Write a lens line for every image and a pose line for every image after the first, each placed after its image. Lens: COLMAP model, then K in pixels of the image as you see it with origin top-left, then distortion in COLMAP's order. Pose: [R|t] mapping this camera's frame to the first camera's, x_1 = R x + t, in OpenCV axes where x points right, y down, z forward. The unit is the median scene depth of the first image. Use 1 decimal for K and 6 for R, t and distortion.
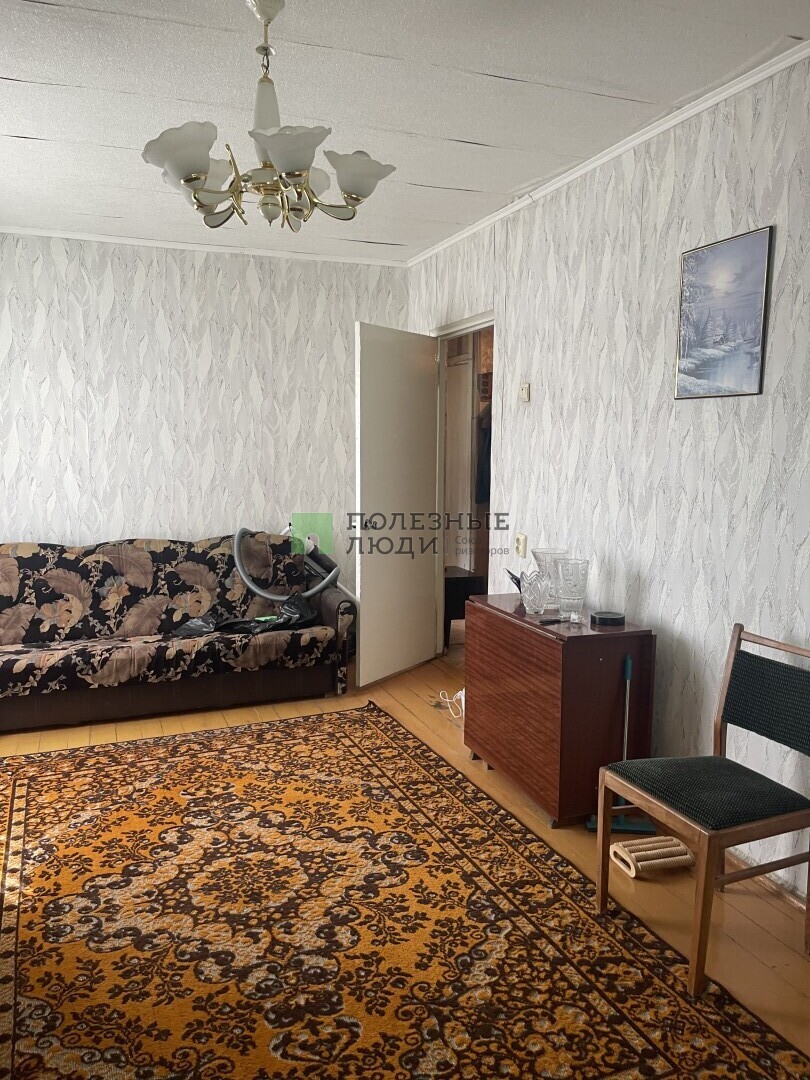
lens RADIAL K [[810.4, 0, 402.7], [0, 810.4, 541.0], [0, 0, 1]] dist [0.056657, -0.054199]
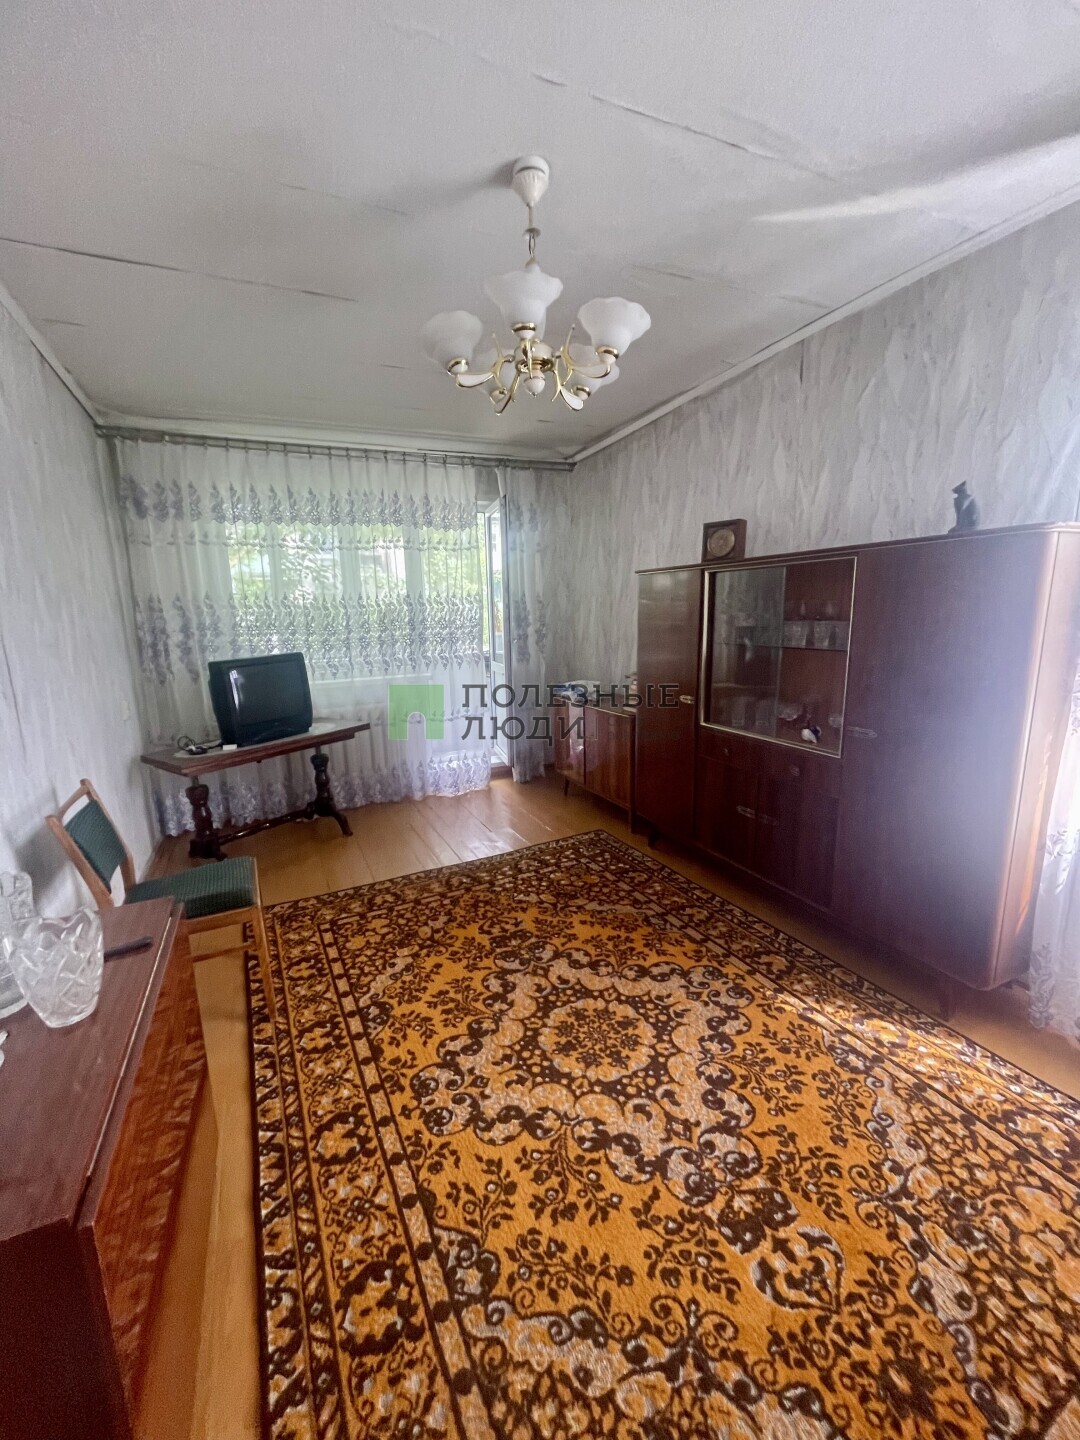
lens RADIAL K [[575.0, 0, 522.5], [0, 575.0, 724.8], [0, 0, 1]] dist [0.002855, 0.000539]
pose [[-0.997636, 0.037867, -0.057348, -0.067609], [0.018063, 0.949637, 0.312831, -0.167465], [0.066306, 0.311056, -0.948076, 1.481891]]
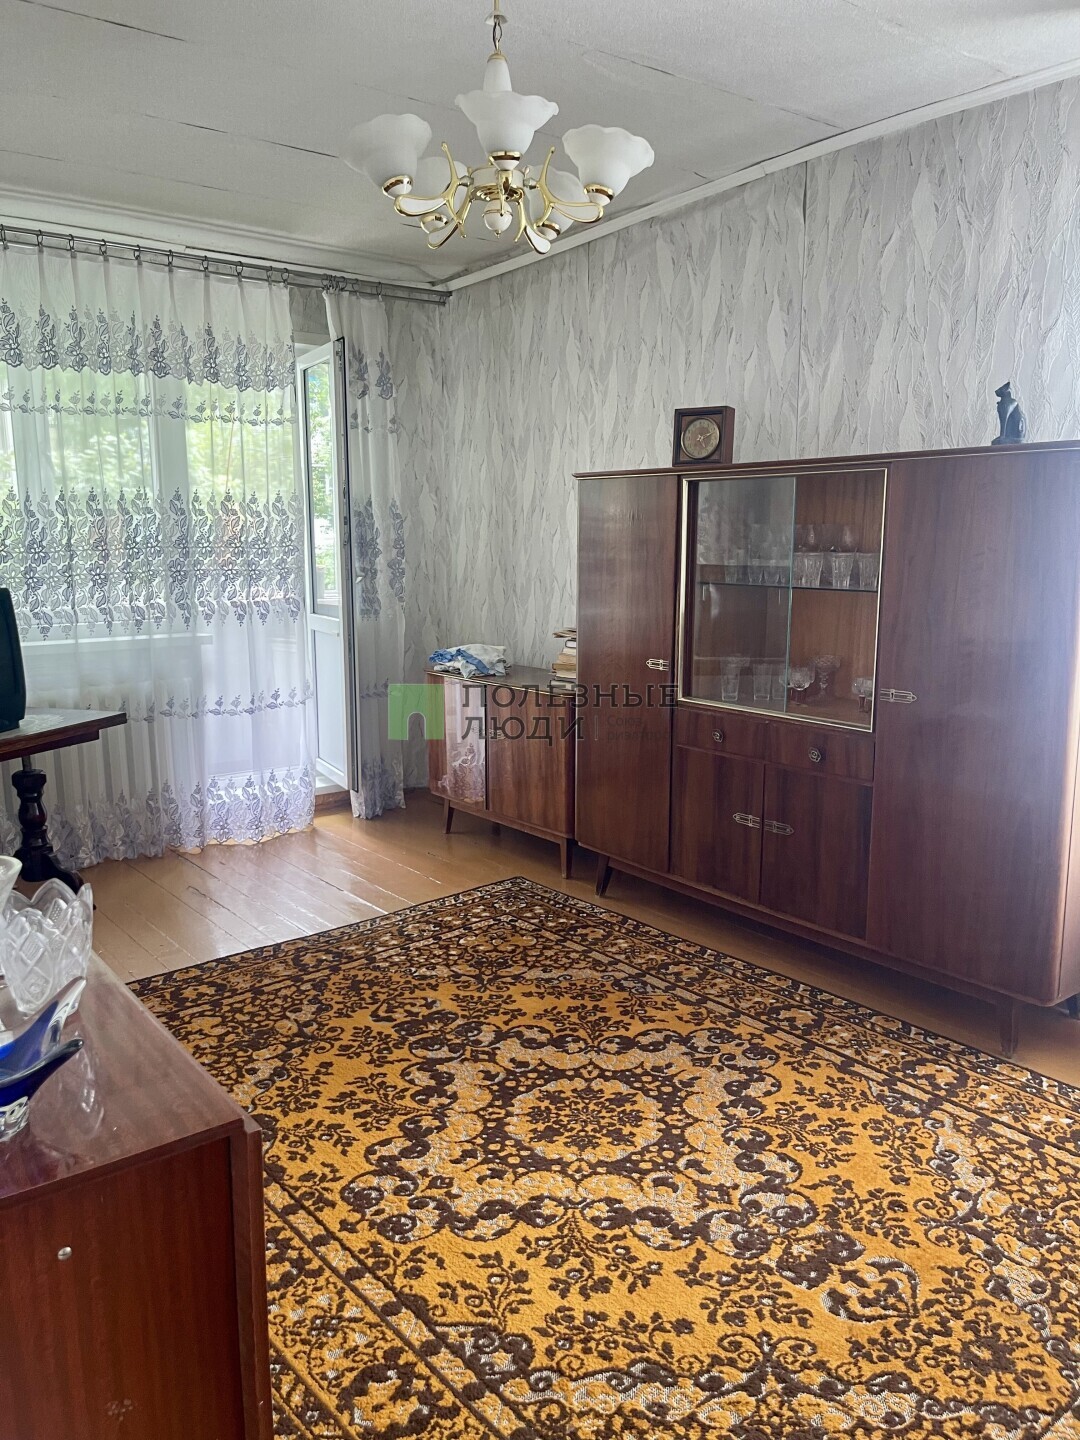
lens RADIAL K [[1080.6, 0, 528.9], [0, 1080.6, 723.4], [0, 0, 1]] dist [0.056657, -0.054199]
pose [[-0.955029, 0.050421, -0.292193, 0.117965], [-0.036784, 0.957677, 0.285485, -0.185488], [0.294221, 0.283394, -0.912755, 1.690947]]
